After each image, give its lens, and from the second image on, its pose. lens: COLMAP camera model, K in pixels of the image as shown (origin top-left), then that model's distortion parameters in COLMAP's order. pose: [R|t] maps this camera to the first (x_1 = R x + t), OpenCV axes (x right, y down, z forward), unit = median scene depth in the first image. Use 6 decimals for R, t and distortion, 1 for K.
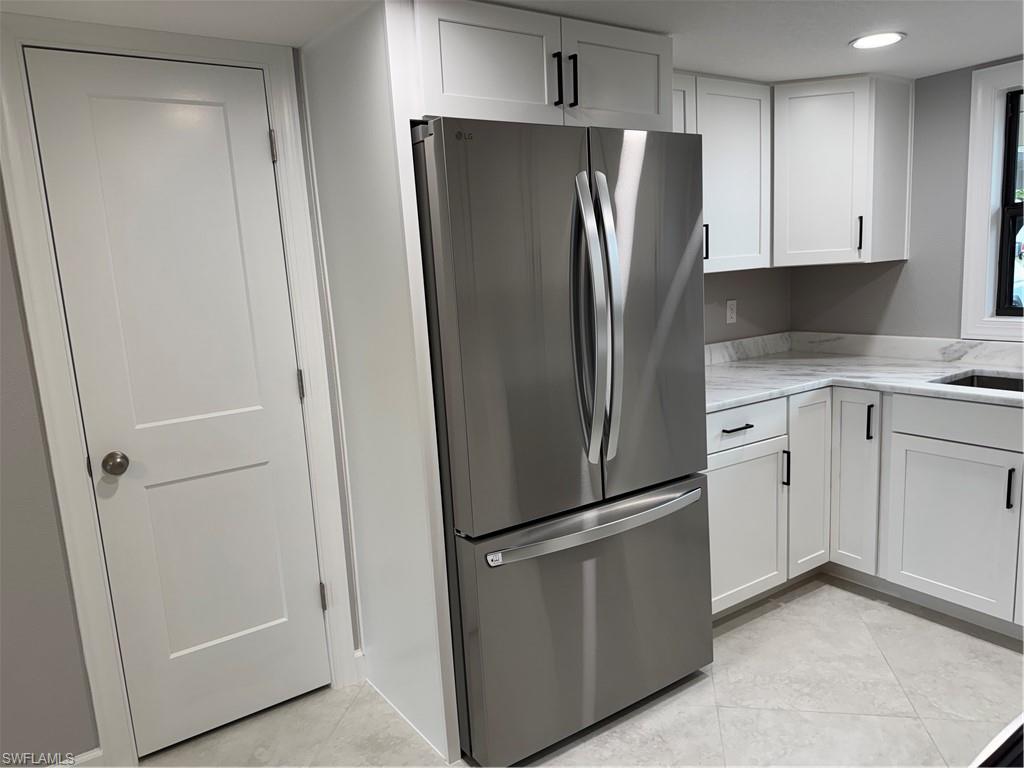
lens RADIAL K [[711.0, 0, 509.6], [0, 711.0, 379.4], [0, 0, 1]] dist [0.077840, -0.120850]
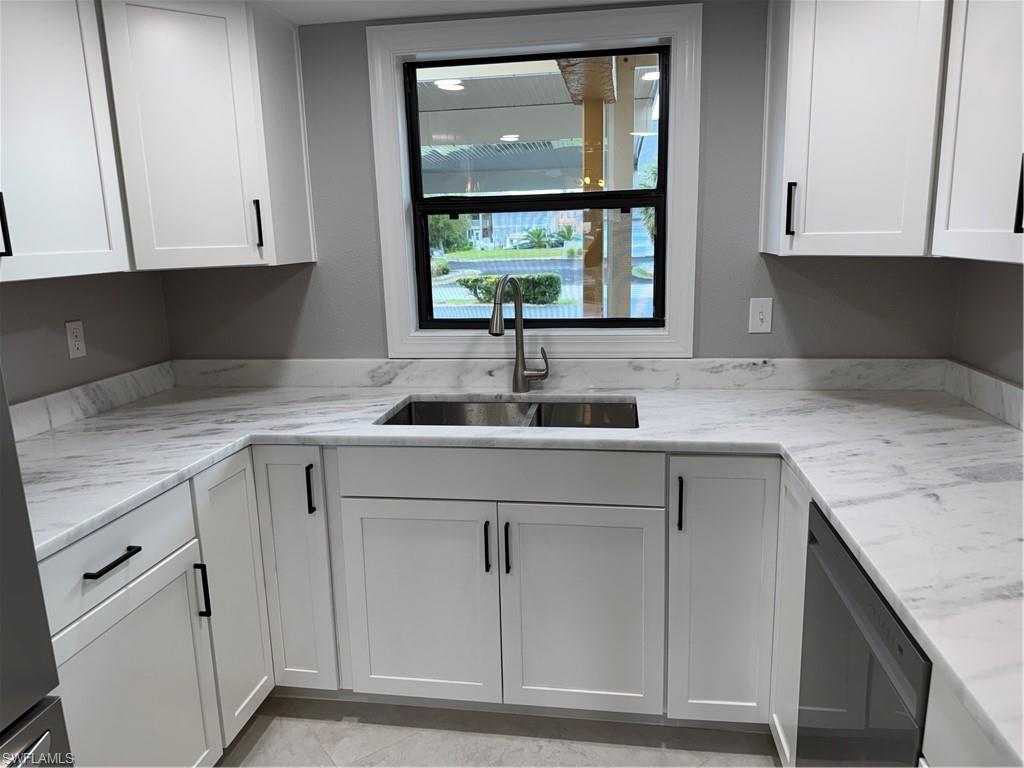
lens RADIAL K [[711.0, 0, 509.6], [0, 711.0, 379.4], [0, 0, 1]] dist [0.077840, -0.120850]
pose [[0.675360, -0.109650, 0.729291, 0.121083], [0.113495, 0.992558, 0.044131, -0.053915], [-0.728703, 0.052967, 0.682779, 0.344404]]
